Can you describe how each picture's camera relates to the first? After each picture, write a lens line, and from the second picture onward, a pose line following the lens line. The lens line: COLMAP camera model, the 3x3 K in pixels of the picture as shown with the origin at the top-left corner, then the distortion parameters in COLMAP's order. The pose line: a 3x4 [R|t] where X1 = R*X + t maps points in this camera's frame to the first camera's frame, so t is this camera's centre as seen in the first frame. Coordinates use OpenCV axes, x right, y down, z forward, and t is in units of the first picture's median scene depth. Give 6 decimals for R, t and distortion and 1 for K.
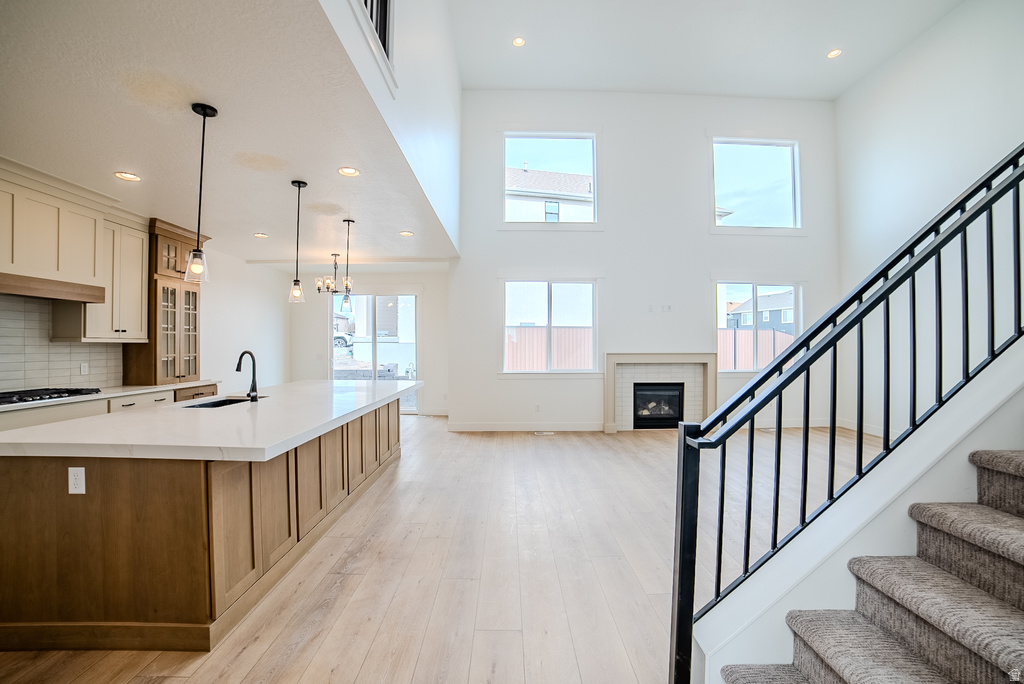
lens RADIAL K [[436.9, 0, 512.0], [0, 436.9, 342.0], [0, 0, 1]] dist [-0.048685, 0.000468]
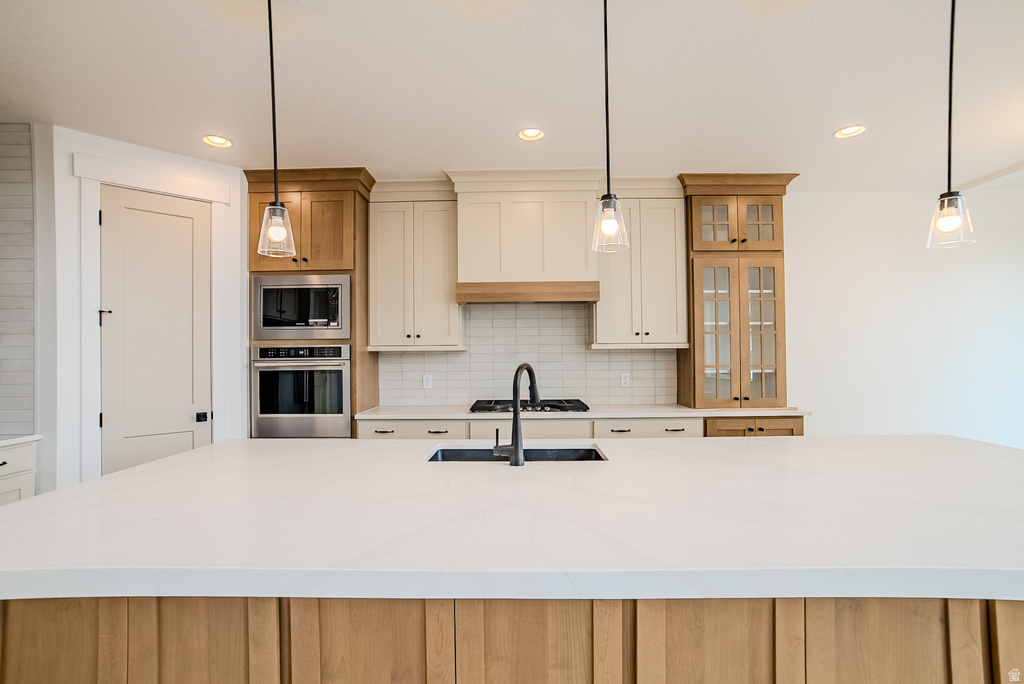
lens RADIAL K [[500.2, 0, 568.7], [0, 500.2, 345.1], [0, 0, 1]] dist [-0.032976, 0.000407]
pose [[-0.024644, -0.014448, -0.999592, -0.004813], [0.017466, 0.999737, -0.014881, 0.006003], [0.999544, -0.017825, -0.024385, 0.847590]]
